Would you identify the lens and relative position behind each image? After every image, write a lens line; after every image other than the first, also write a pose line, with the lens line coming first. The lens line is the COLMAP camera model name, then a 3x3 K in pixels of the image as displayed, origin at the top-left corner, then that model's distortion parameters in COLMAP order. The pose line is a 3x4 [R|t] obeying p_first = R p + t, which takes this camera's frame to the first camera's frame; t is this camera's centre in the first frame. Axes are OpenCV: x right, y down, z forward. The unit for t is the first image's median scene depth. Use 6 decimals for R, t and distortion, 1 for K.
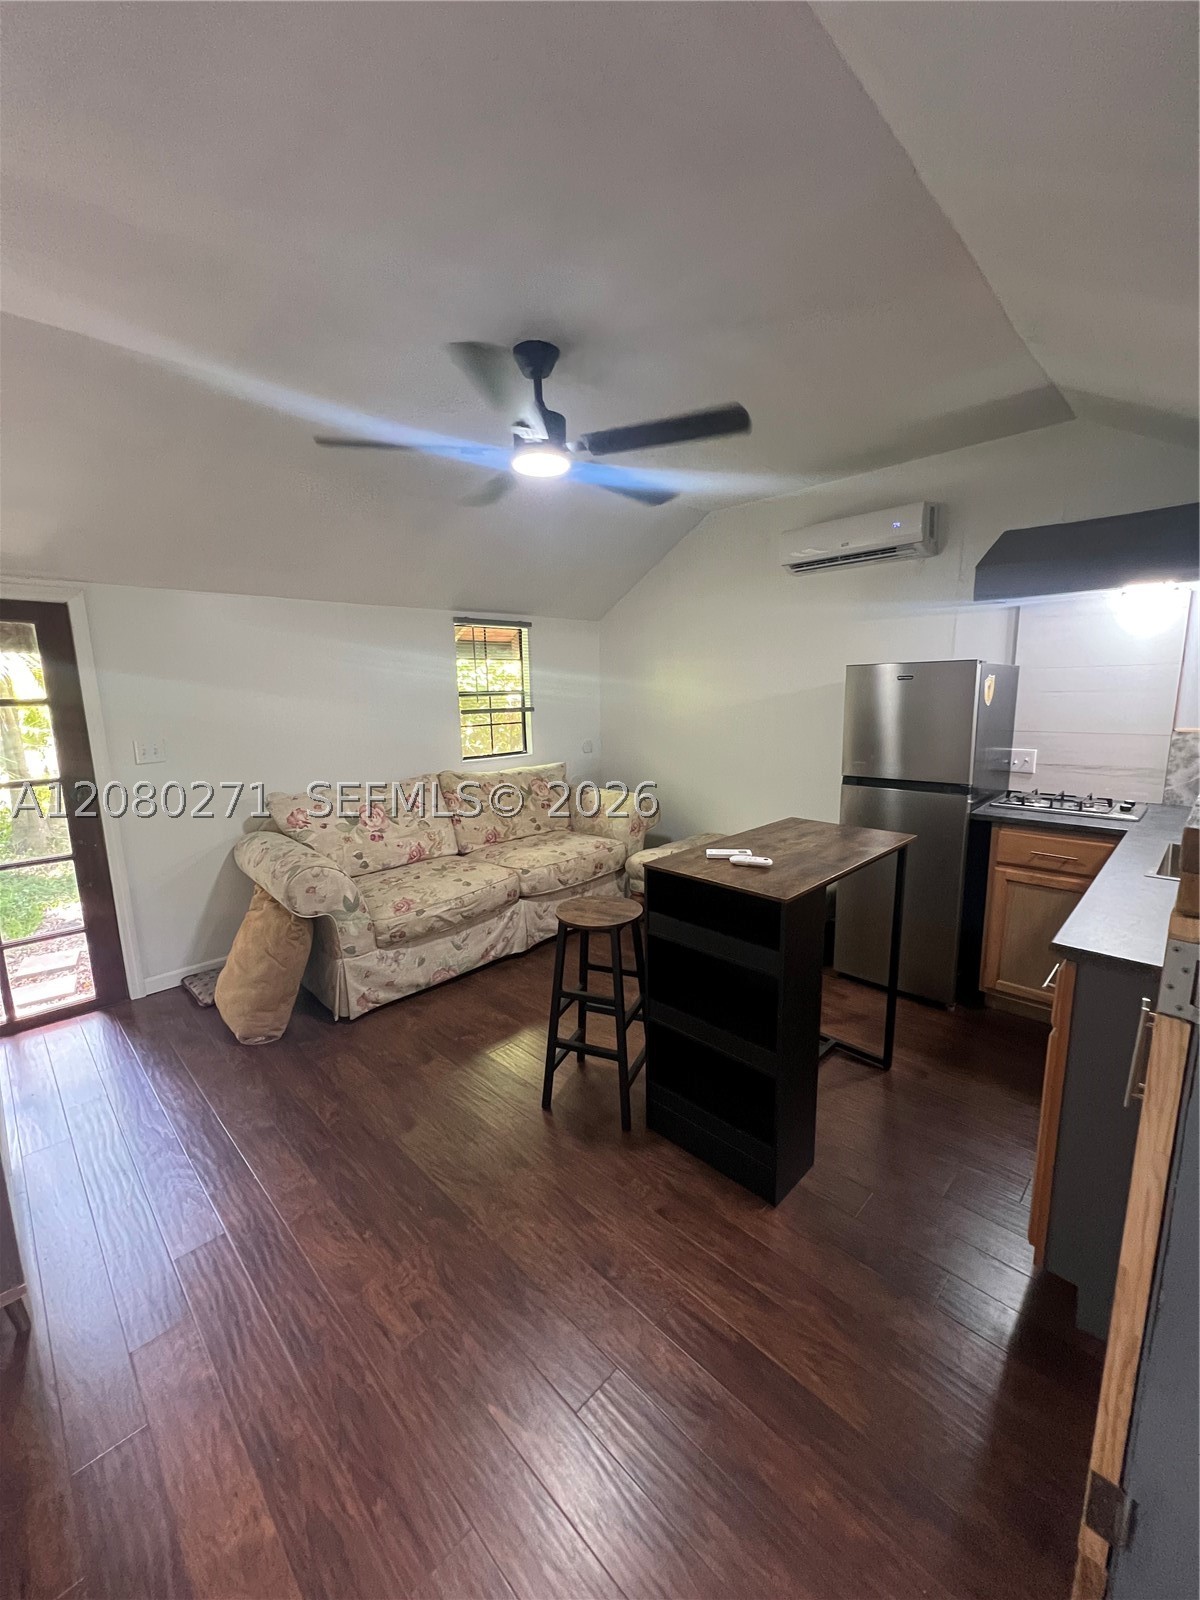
lens RADIAL K [[637.8, 0, 605.5], [0, 637.8, 800.4], [0, 0, 1]] dist [0.000051, 0.000049]
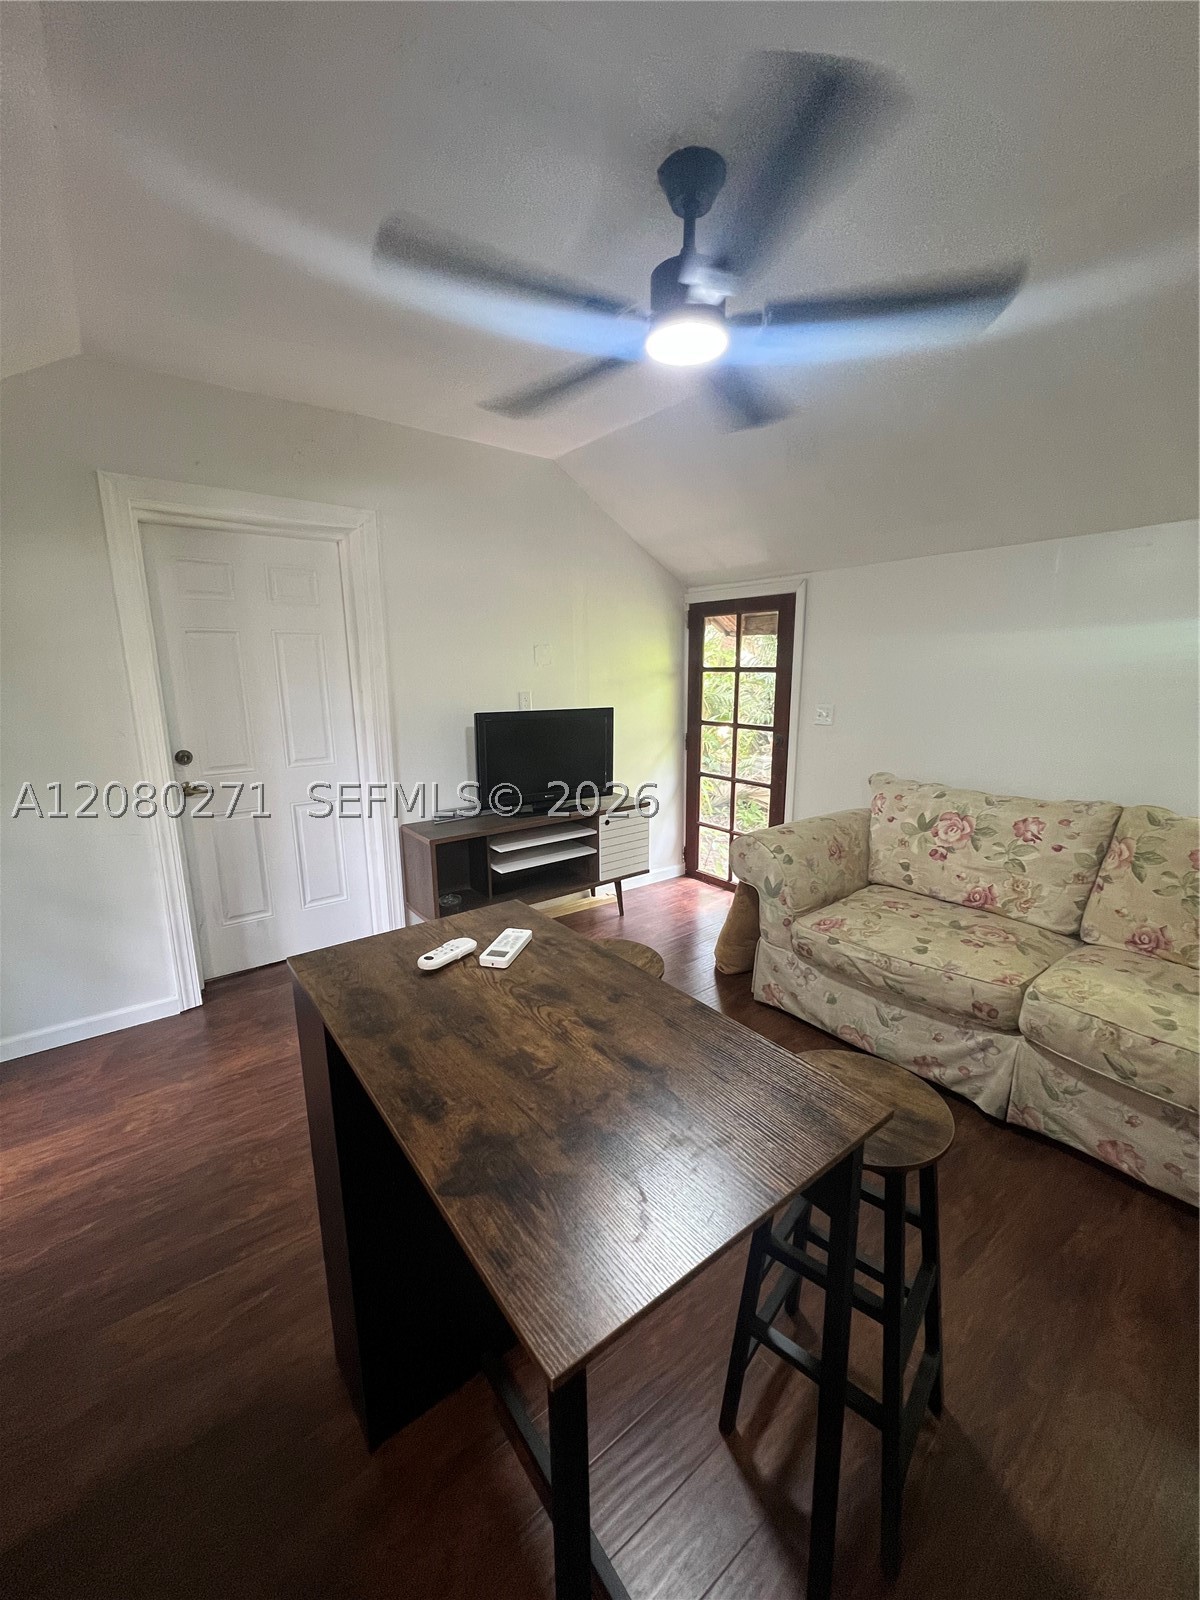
lens RADIAL K [[637.8, 0, 605.5], [0, 637.8, 800.4], [0, 0, 1]] dist [0.000051, 0.000049]
pose [[-0.134257, 0.216008, -0.967117, 0.435789], [-0.170153, 0.956433, 0.237243, -0.121651], [0.976229, 0.196409, -0.091653, 0.671958]]
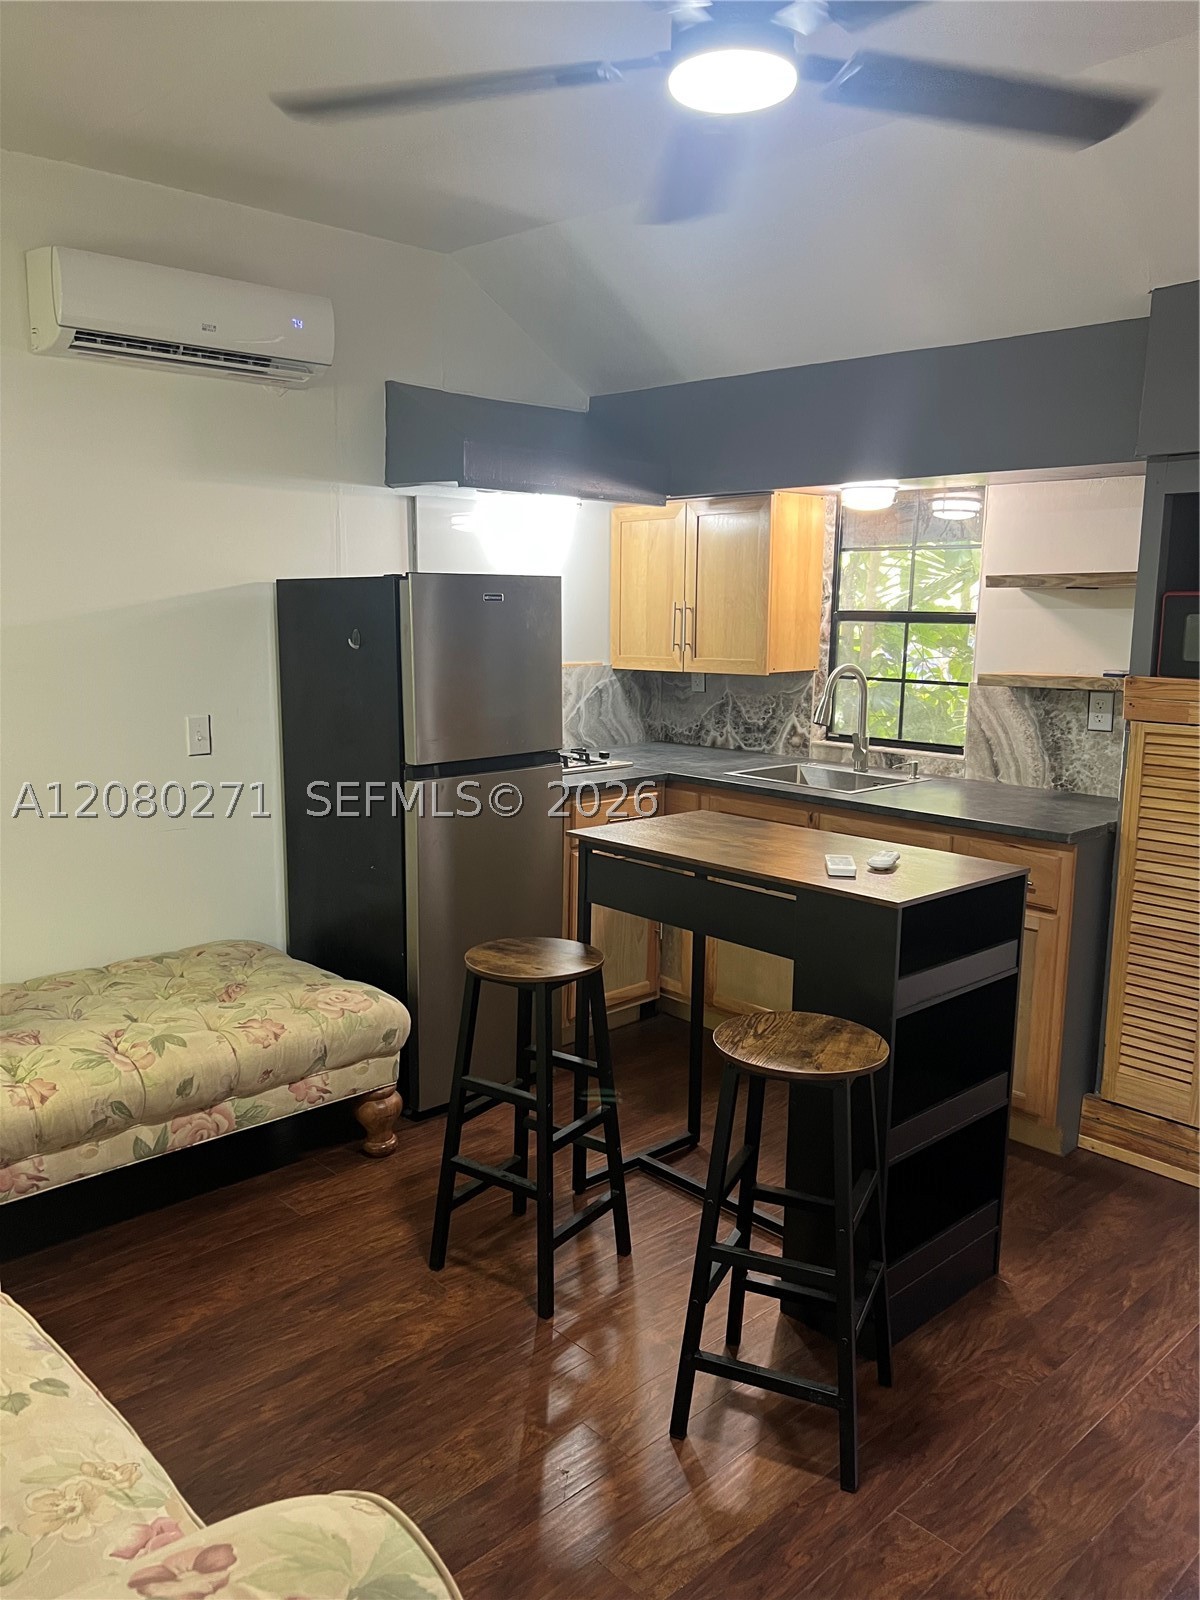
lens RADIAL K [[1200.1, 0, 600.0], [0, 1200.1, 800.0], [0, 0, 1]] dist [0.005691, 0.003851]
pose [[0.051408, -0.140652, 0.988724, -1.083588], [0.166259, 0.977422, 0.130399, -0.192327], [-0.984741, 0.157681, 0.073632, 1.226698]]
